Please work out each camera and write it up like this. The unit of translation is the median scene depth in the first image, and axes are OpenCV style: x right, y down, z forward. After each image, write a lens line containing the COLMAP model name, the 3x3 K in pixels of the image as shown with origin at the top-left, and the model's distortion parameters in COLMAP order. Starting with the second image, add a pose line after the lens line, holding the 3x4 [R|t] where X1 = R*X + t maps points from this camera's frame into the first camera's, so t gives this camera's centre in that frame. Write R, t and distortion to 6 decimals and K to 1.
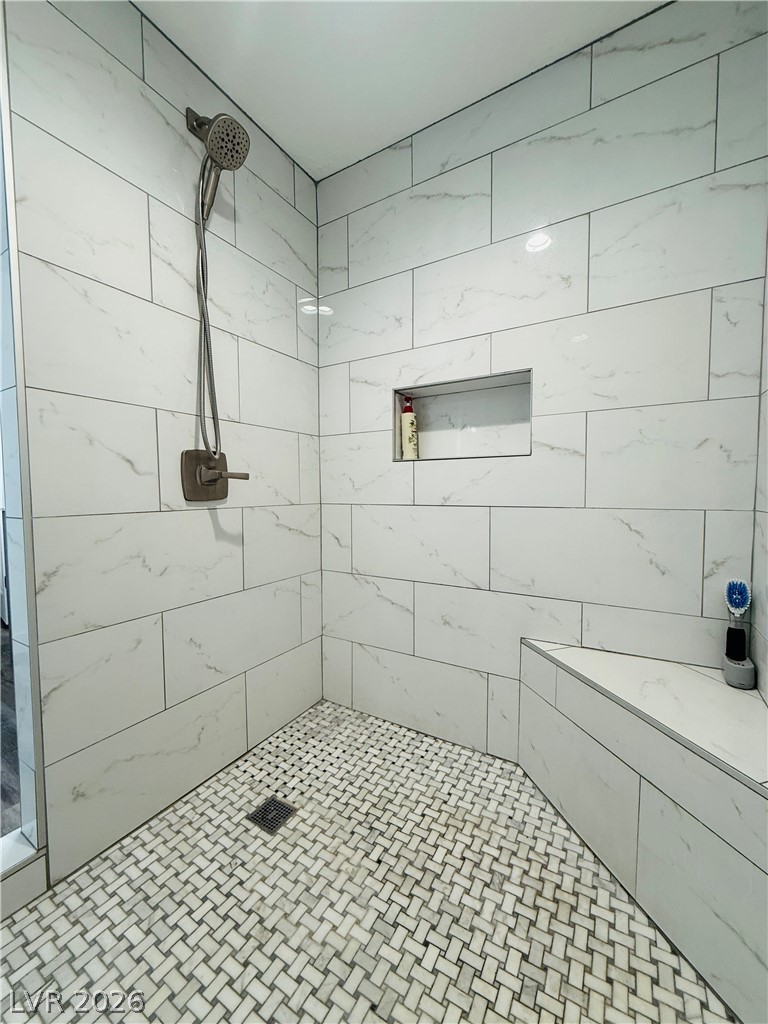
lens RADIAL K [[407.0, 0, 380.8], [0, 407.0, 509.8], [0, 0, 1]] dist [0.000547, -0.000389]
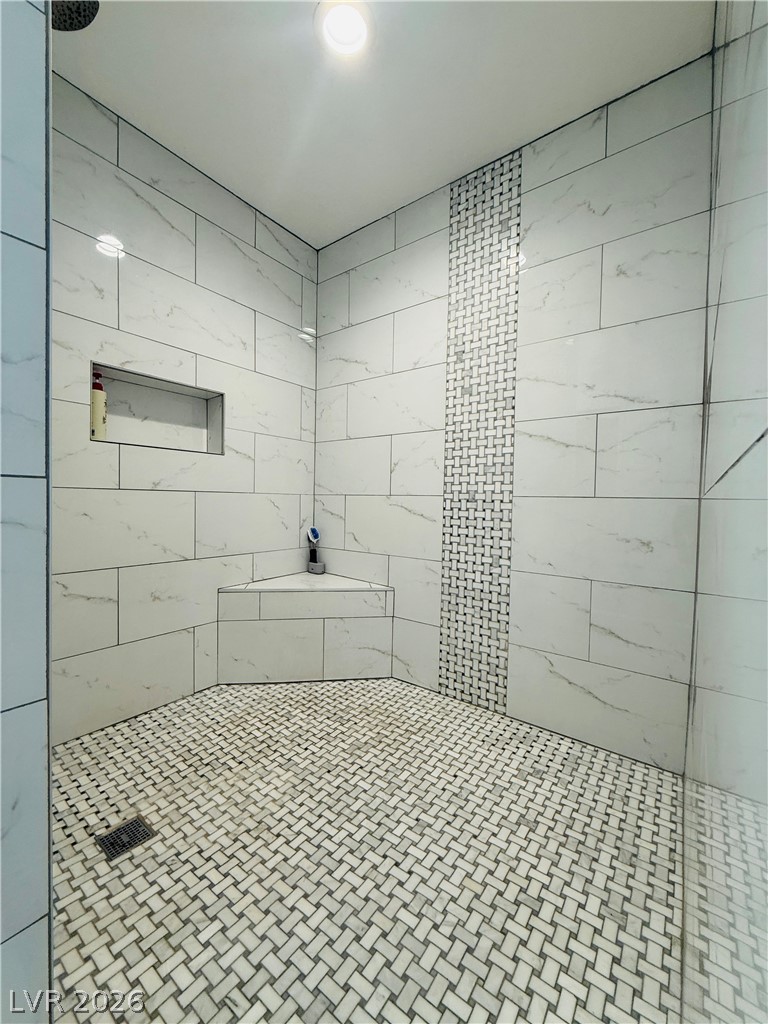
lens RADIAL K [[407.0, 0, 380.8], [0, 407.0, 509.8], [0, 0, 1]] dist [0.000547, -0.000389]
pose [[0.110644, -0.015934, 0.993732, -0.975869], [0.028937, 0.999499, 0.012805, 0.052114], [-0.993439, 0.027339, 0.111050, 0.319008]]
